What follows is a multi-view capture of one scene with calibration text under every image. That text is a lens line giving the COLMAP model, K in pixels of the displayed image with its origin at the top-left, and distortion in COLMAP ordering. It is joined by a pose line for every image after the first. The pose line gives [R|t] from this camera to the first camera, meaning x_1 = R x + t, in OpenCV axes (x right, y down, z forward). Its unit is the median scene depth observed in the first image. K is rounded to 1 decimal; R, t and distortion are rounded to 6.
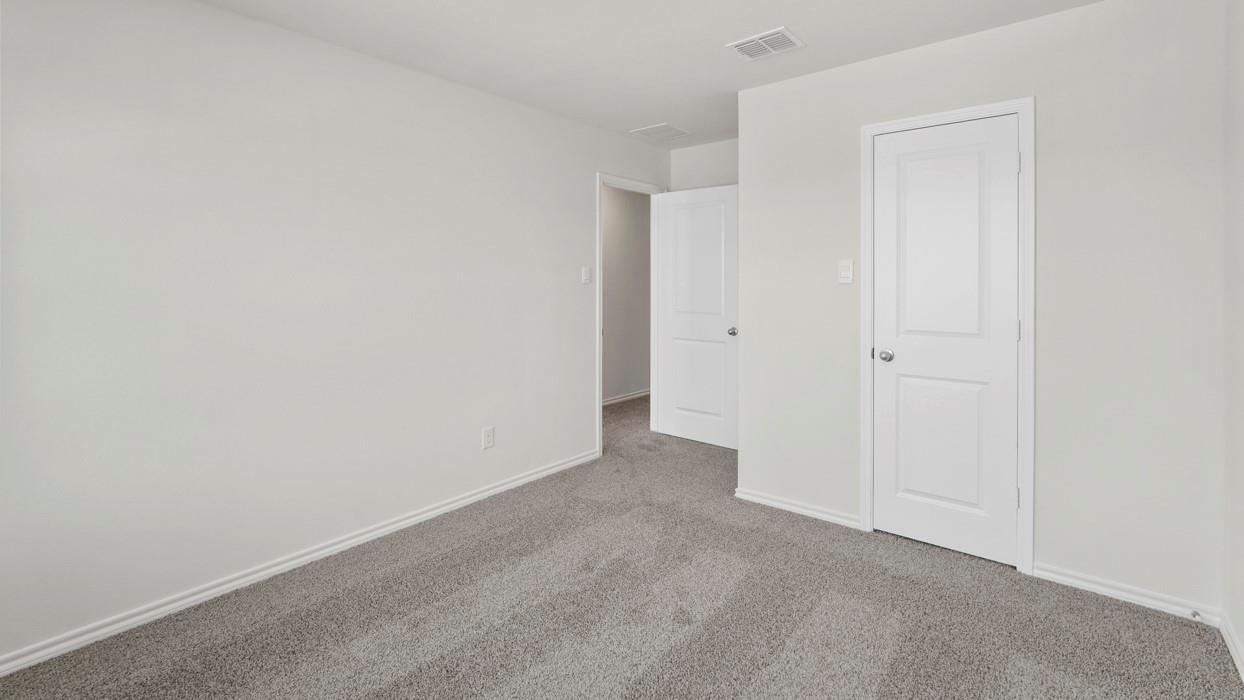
lens RADIAL K [[544.7, 0, 622.0], [0, 544.7, 350.0], [0, 0, 1]] dist [0.017814, 0.000067]
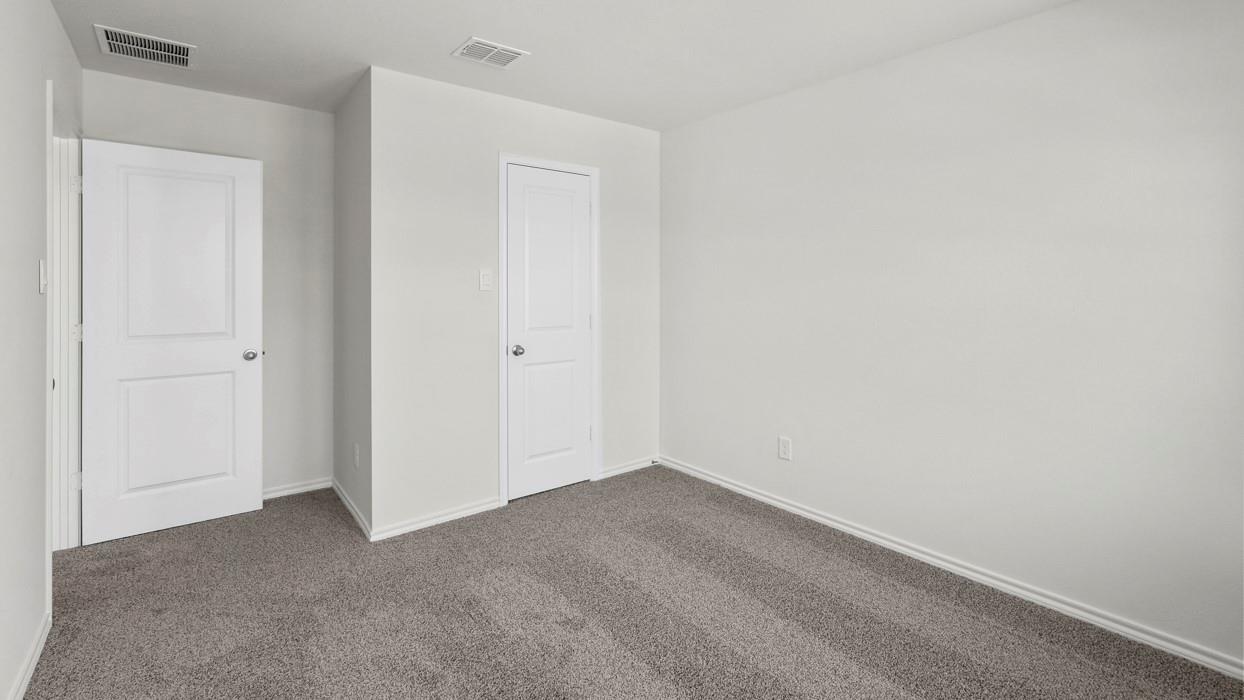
lens RADIAL K [[558.5, 0, 616.8], [0, 558.5, 361.1], [0, 0, 1]] dist [0.000347, 0.000237]
pose [[0.222854, -0.130278, 0.966108, -0.643812], [0.119641, 0.987193, 0.105523, -0.069668], [-0.967482, 0.092070, 0.235587, 0.502004]]
